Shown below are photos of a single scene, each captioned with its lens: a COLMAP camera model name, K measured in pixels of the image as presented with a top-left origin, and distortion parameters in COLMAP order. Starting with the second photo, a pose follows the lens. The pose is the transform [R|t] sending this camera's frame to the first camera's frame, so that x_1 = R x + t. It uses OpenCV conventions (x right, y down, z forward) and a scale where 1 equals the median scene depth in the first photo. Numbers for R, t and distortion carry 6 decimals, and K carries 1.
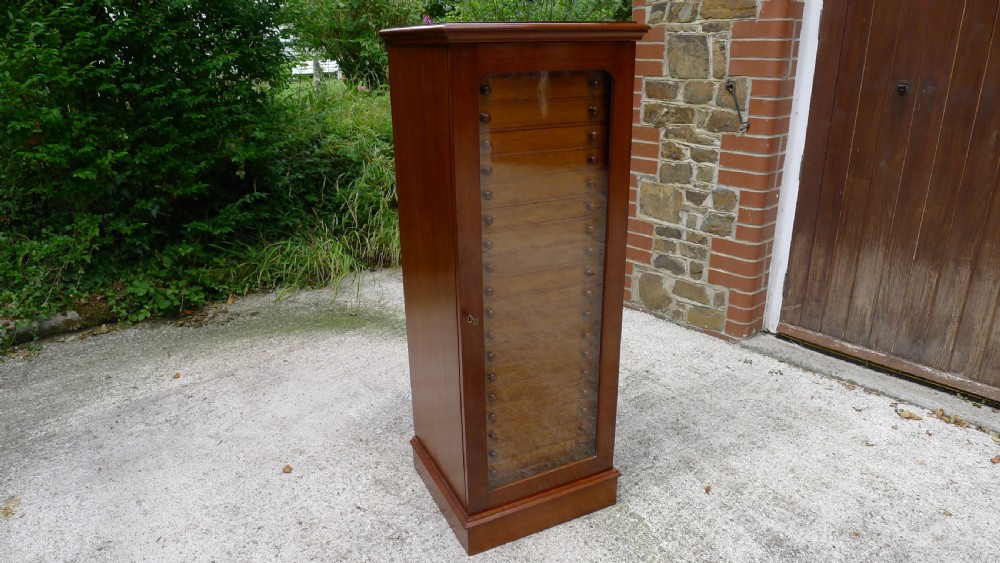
lens RADIAL K [[651.4, 0, 495.2], [0, 651.4, 283.1], [0, 0, 1]] dist [-0.058043, 0.017540]
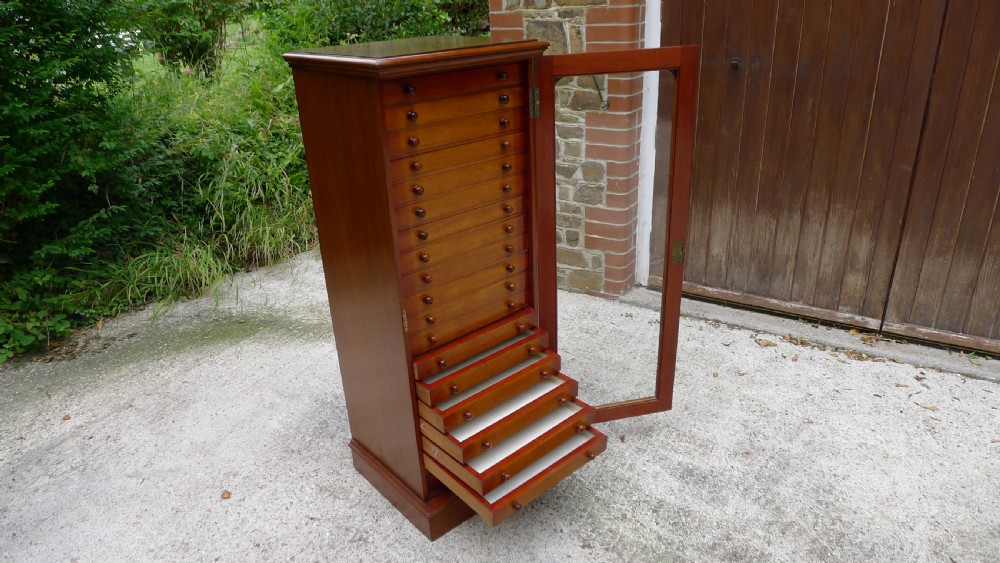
lens RADIAL K [[651.4, 0, 494.7], [0, 651.4, 274.3], [0, 0, 1]] dist [-0.058043, 0.017540]
pose [[0.964373, -0.129195, 0.230853, -0.085255], [0.117530, 0.991028, 0.063644, -0.048604], [-0.237004, -0.034244, 0.970905, -0.035421]]
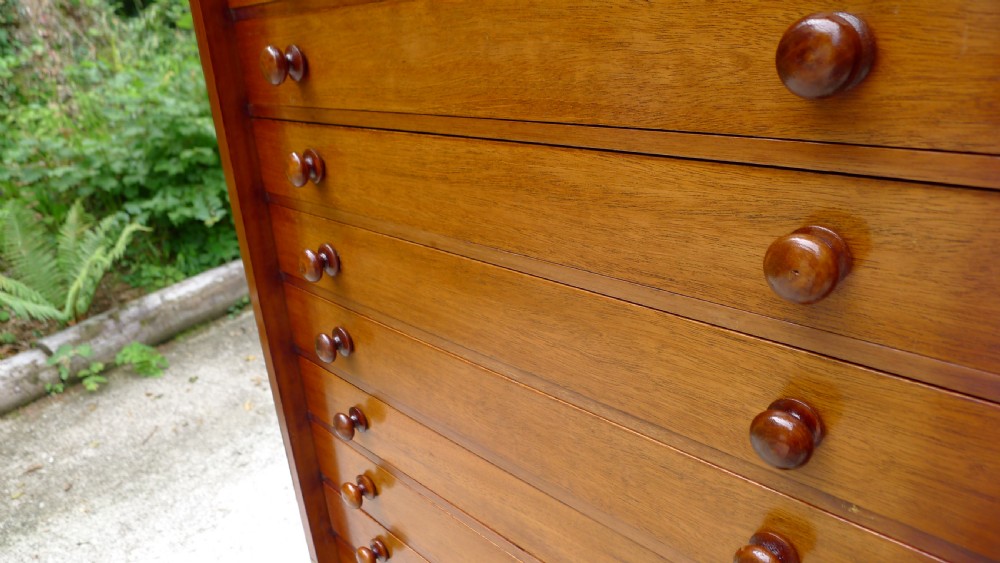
lens RADIAL K [[651.4, 0, 495.7], [0, 651.4, 278.3], [0, 0, 1]] dist [-0.058043, 0.017540]
pose [[0.347686, 0.334783, -0.875805, 0.137245], [-0.272706, 0.929807, 0.247164, -0.137891], [0.897076, 0.152902, 0.414578, 0.520560]]
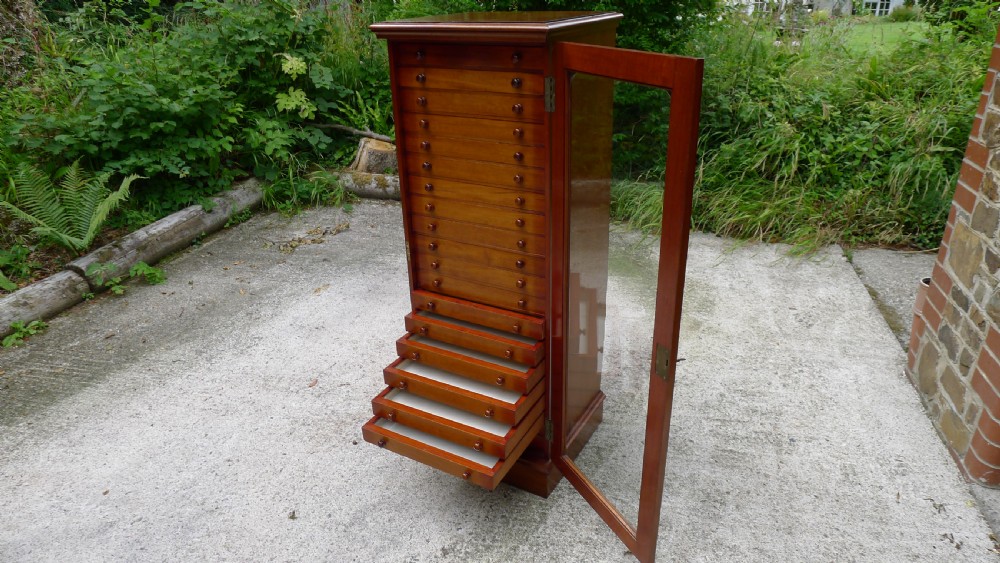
lens RADIAL K [[651.4, 0, 499.6], [0, 651.4, 284.0], [0, 0, 1]] dist [-0.058043, 0.017540]
pose [[0.569056, 0.351545, -0.743365, 0.563585], [-0.270055, 0.933763, 0.234855, -0.137221], [0.776689, 0.067104, 0.626300, 0.207184]]
